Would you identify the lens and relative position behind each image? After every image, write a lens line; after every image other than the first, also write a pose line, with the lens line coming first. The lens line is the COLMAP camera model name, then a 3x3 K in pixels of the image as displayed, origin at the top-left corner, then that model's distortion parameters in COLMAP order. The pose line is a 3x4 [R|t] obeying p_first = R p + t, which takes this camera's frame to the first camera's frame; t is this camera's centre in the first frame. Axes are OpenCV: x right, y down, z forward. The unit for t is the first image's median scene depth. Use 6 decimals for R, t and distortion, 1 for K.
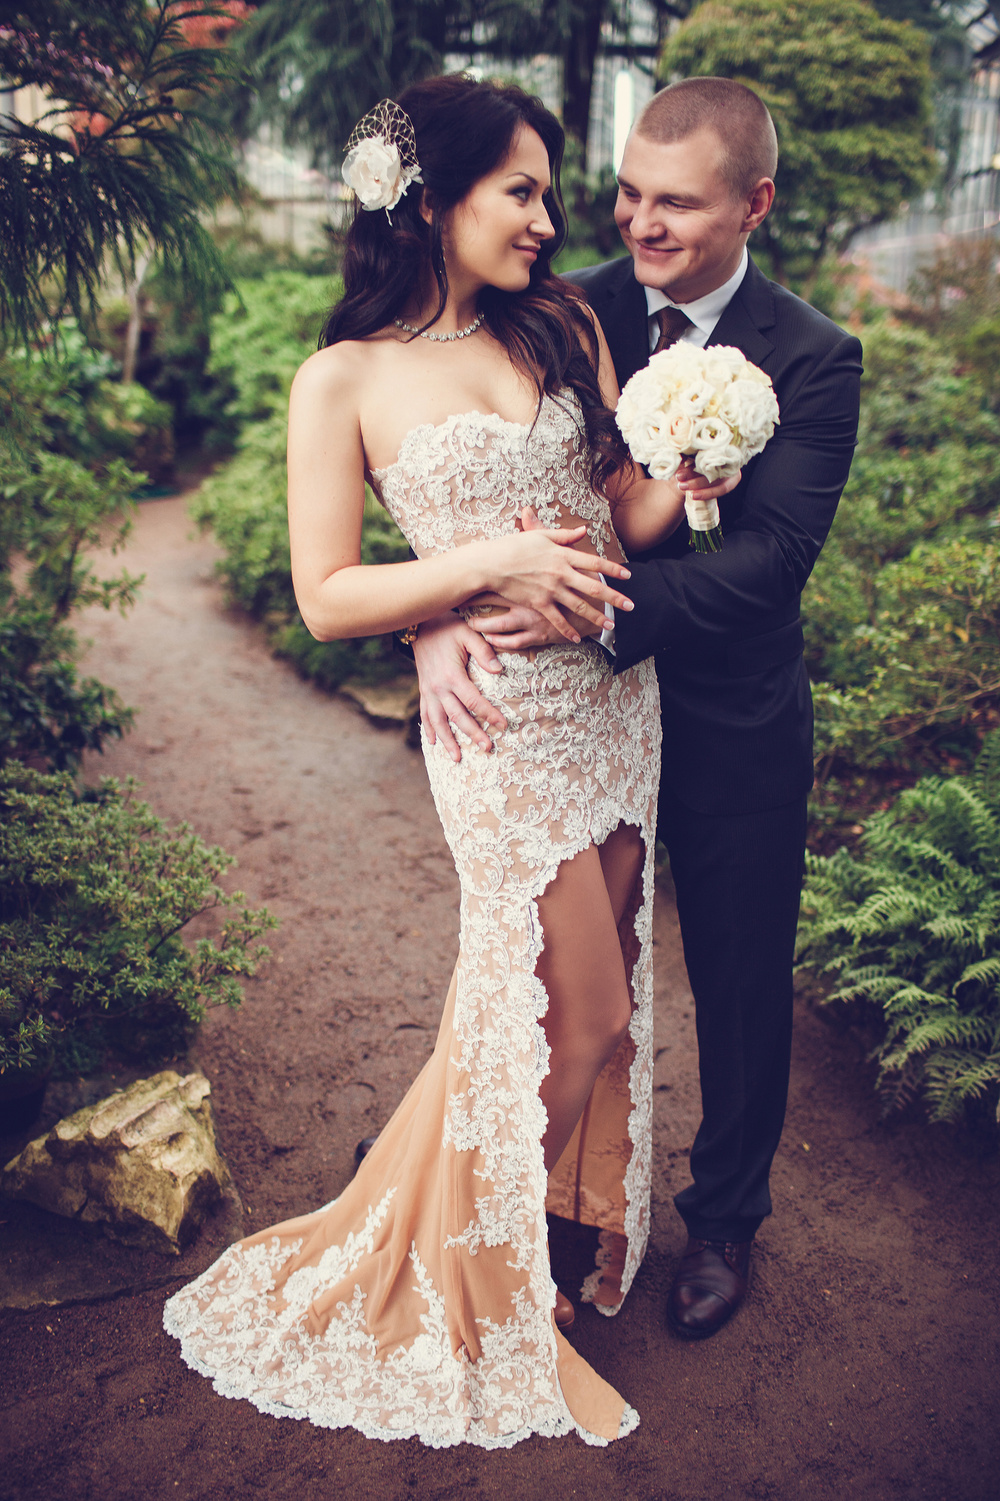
lens RADIAL K [[1472.1, 0, 500.0], [0, 1472.1, 750.5], [0, 0, 1]] dist [-0.108957, 0.136032]
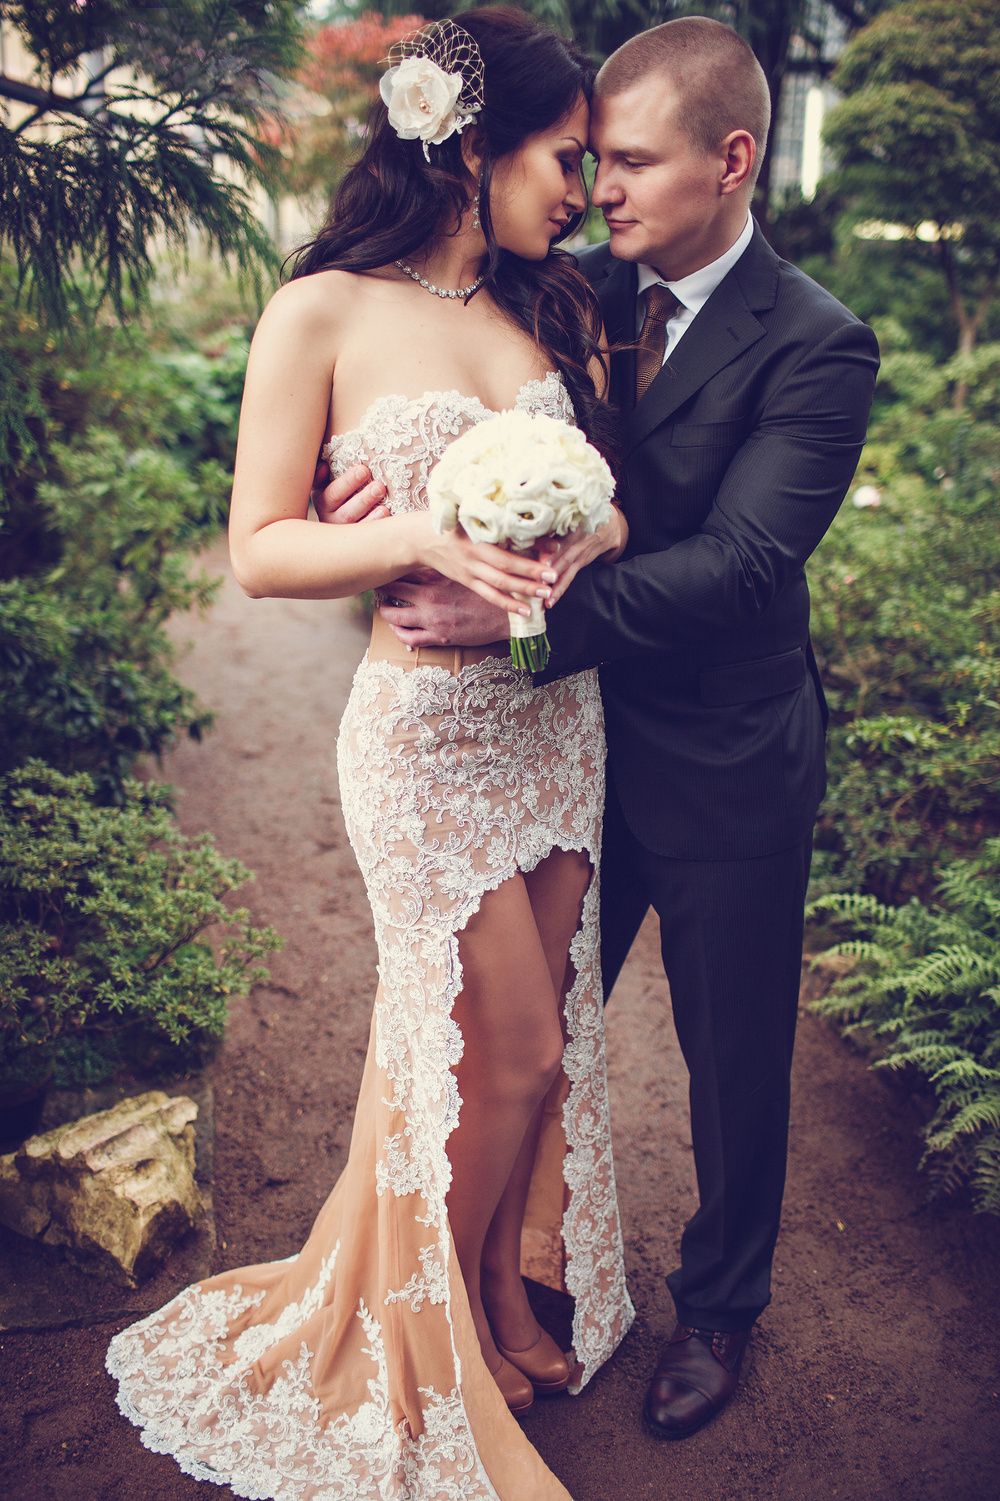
lens RADIAL K [[1457.5, 0, 500.0], [0, 1457.5, 750.5], [0, 0, 1]] dist [-0.107290, 0.136851]
pose [[0.990910, 0.046799, -0.126123, 0.108314], [-0.048099, 0.998816, -0.007279, -0.008423], [0.125633, 0.013279, 0.991988, 0.086484]]
